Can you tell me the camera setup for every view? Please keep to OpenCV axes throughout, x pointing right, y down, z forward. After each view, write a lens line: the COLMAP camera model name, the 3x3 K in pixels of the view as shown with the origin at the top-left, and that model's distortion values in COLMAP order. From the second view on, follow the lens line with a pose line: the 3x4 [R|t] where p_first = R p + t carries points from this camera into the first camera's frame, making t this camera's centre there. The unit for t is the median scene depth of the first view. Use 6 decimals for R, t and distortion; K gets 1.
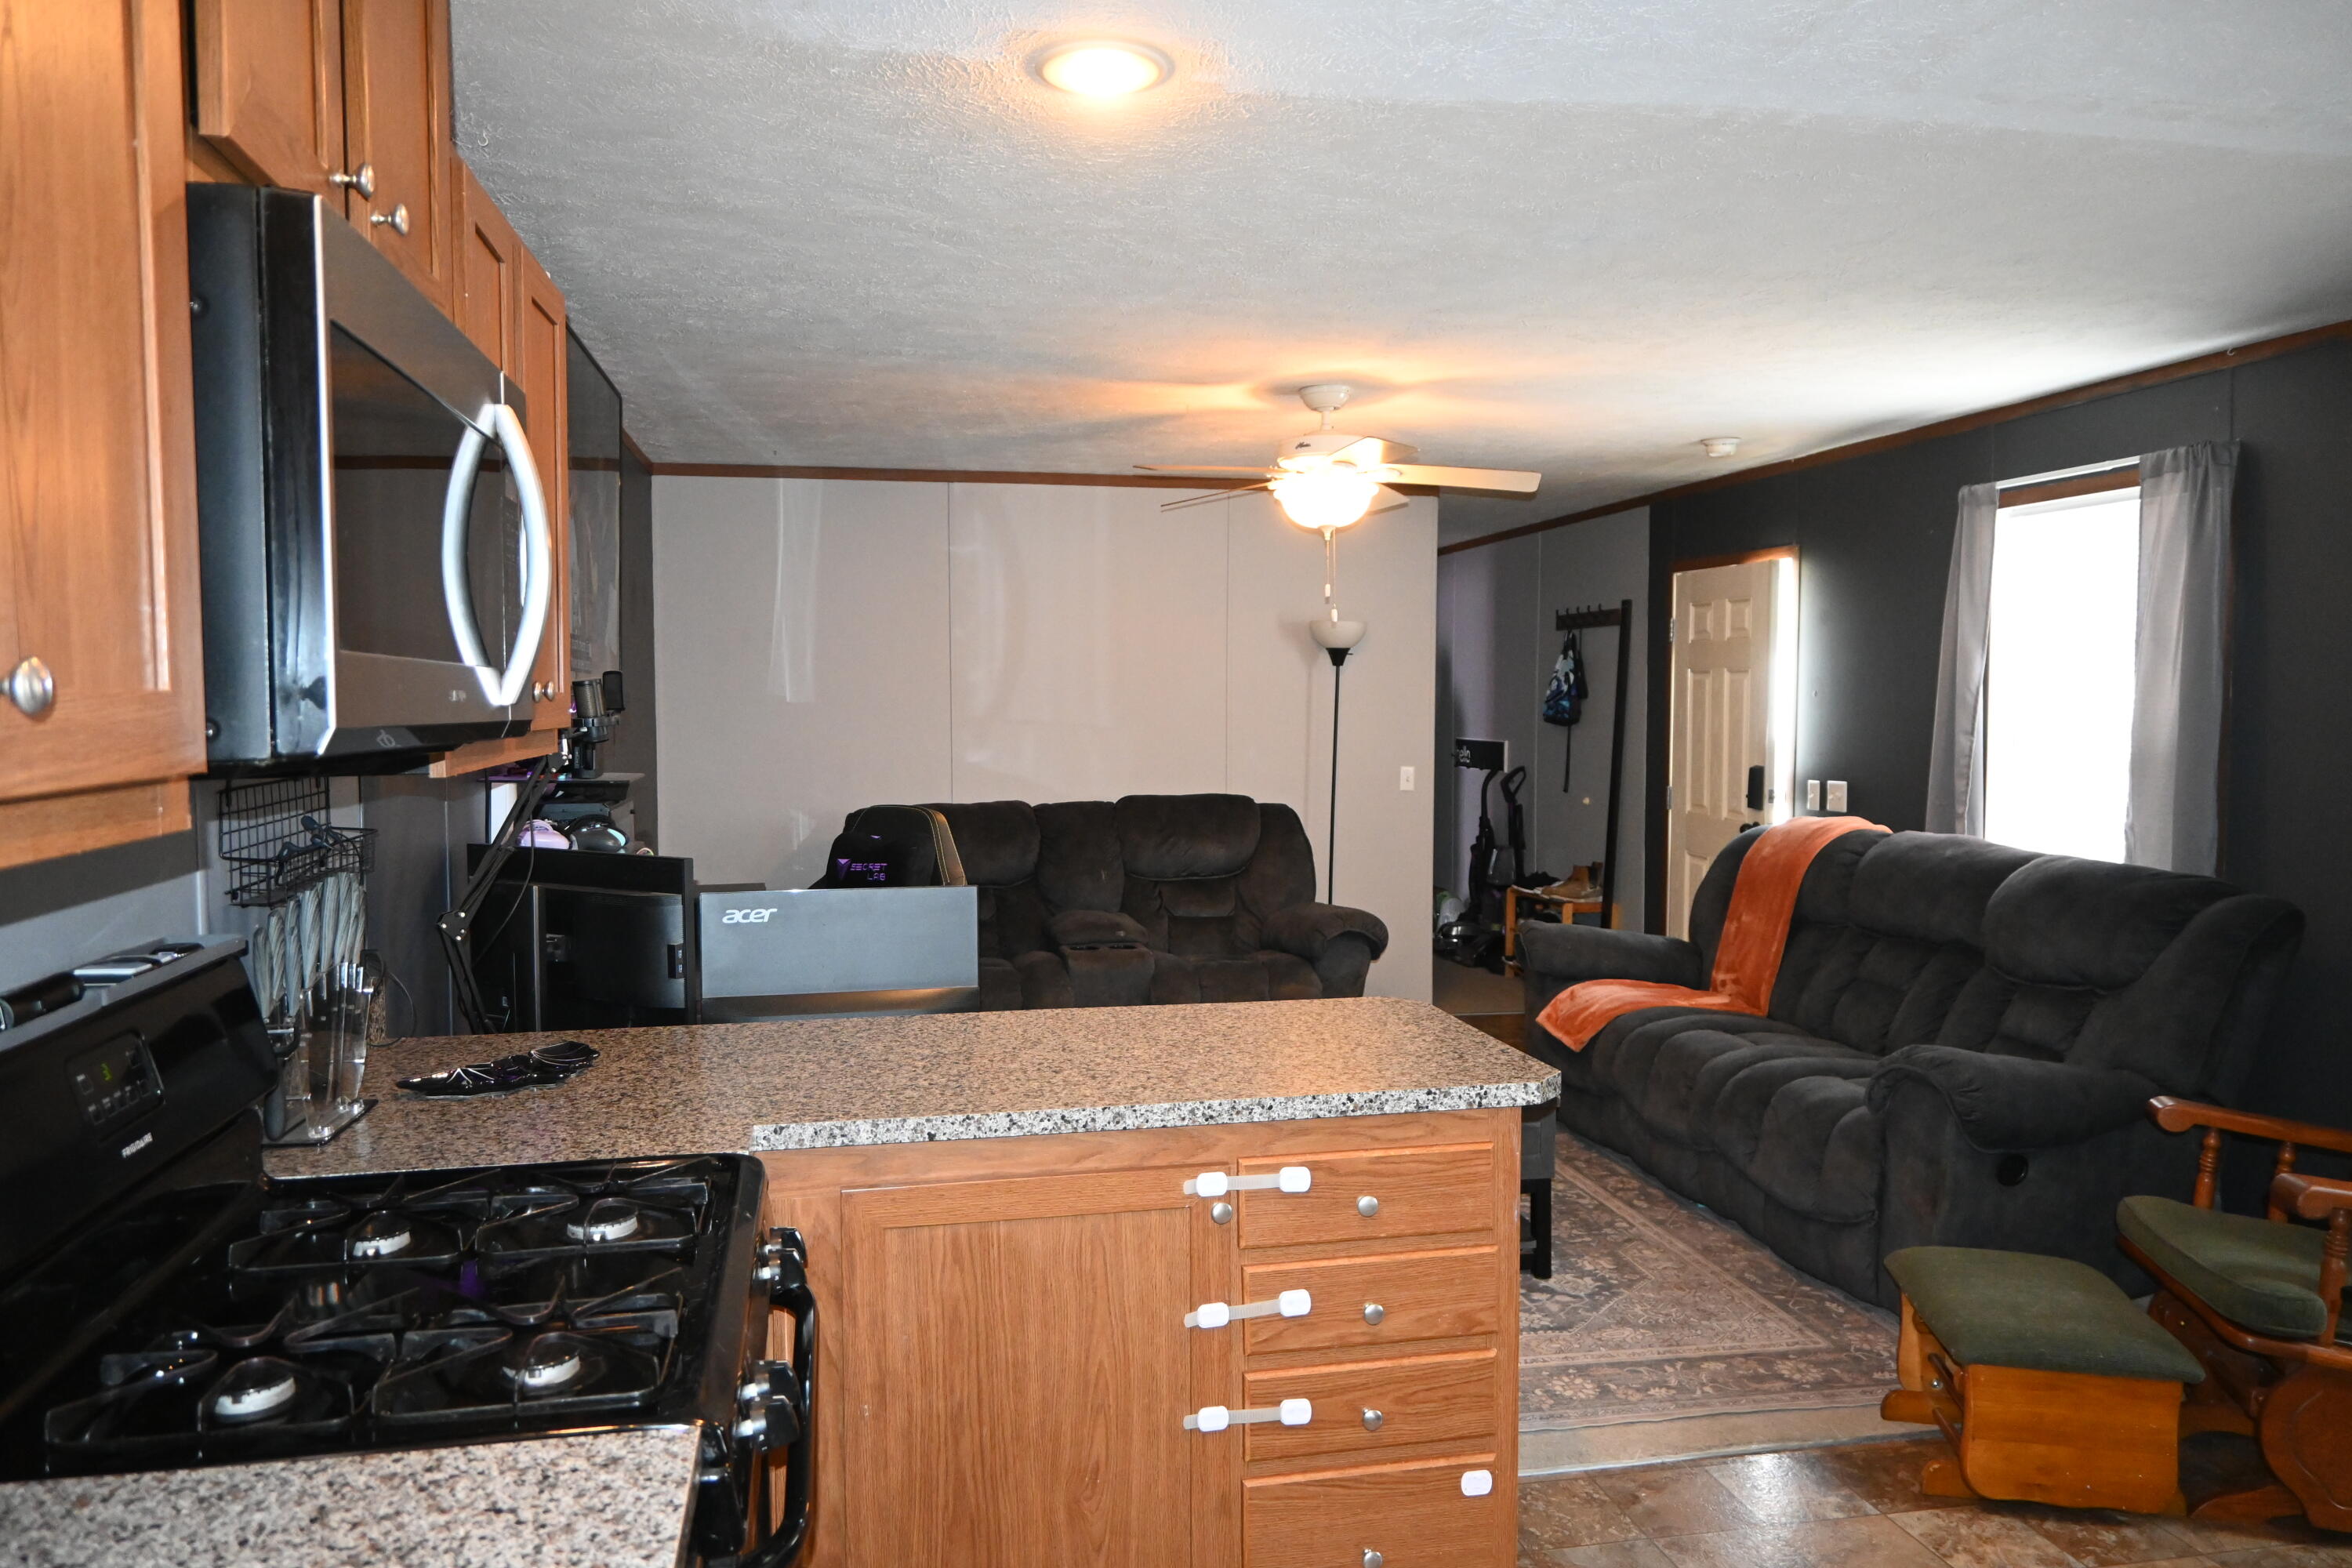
lens RADIAL K [[1604.3, 0, 1176.4], [0, 1604.3, 771.8], [0, 0, 1]] dist [0.002081, 0.003570]
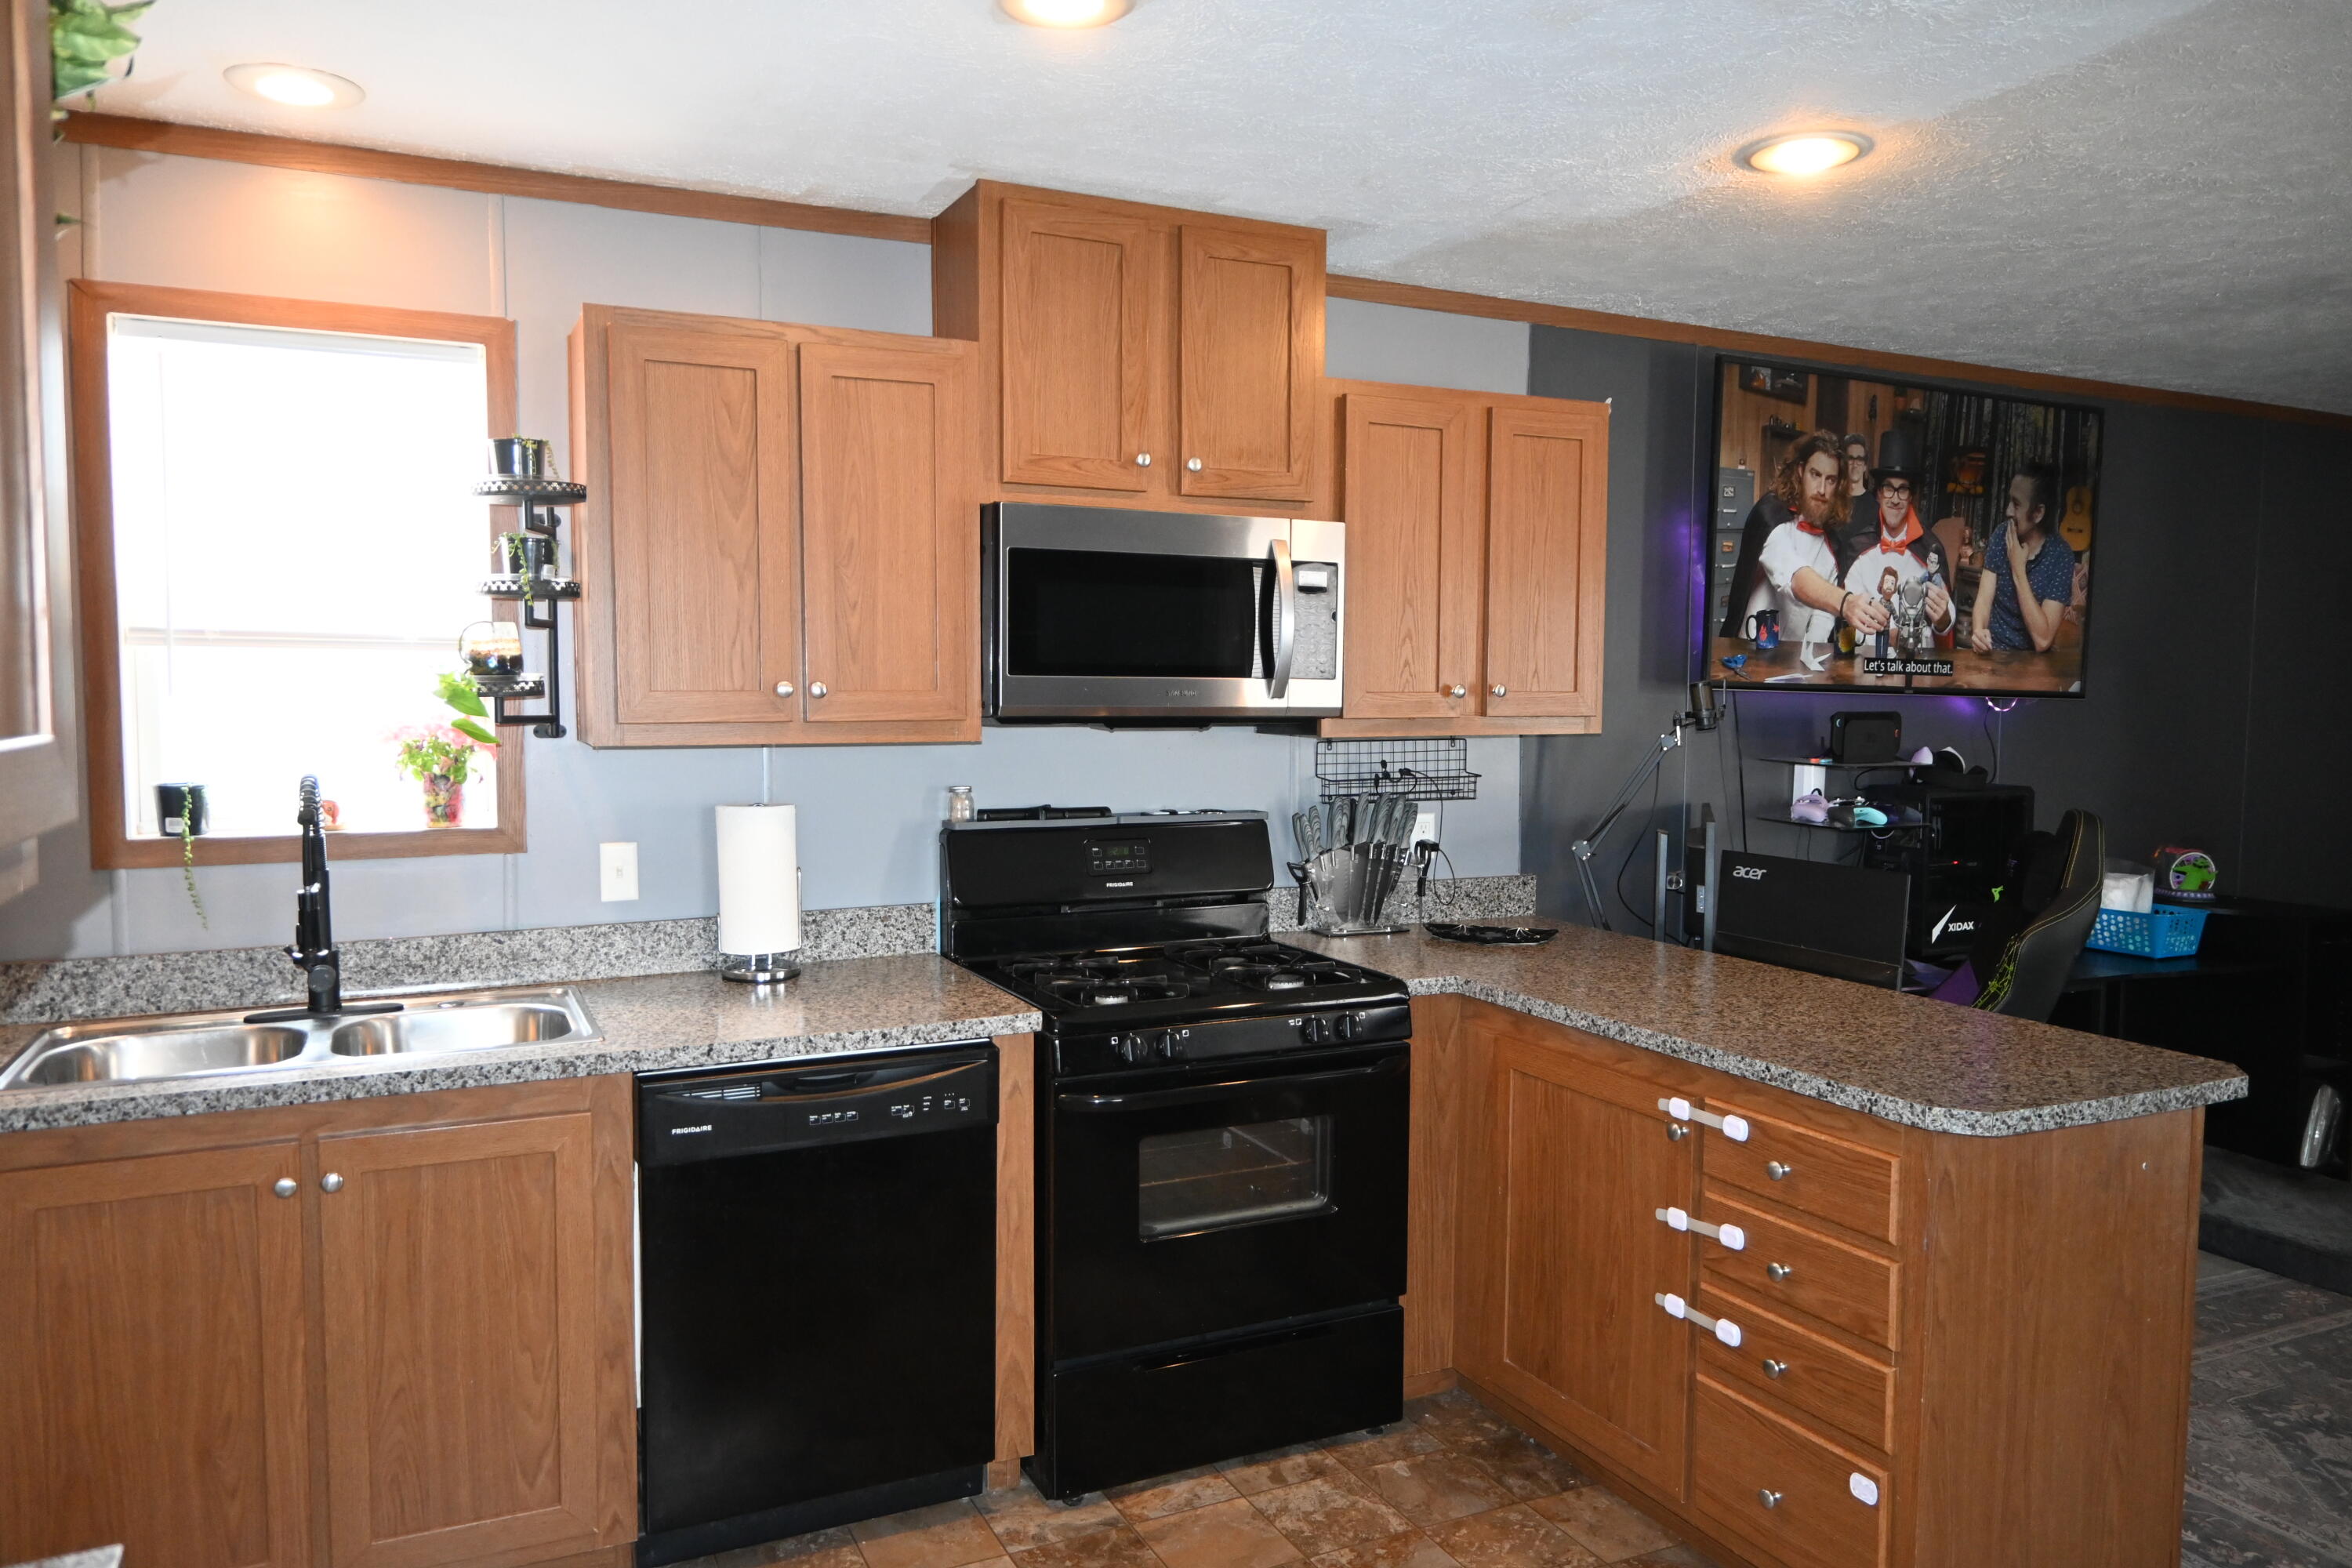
lens RADIAL K [[1649.6, 0, 1171.8], [0, 1649.6, 769.3], [0, 0, 1]] dist [0.004870, 0.000652]
pose [[0.241004, 0.056686, -0.968867, 0.392628], [-0.050799, 0.997661, 0.045735, -0.011175], [0.969194, 0.038196, 0.243320, 0.116037]]
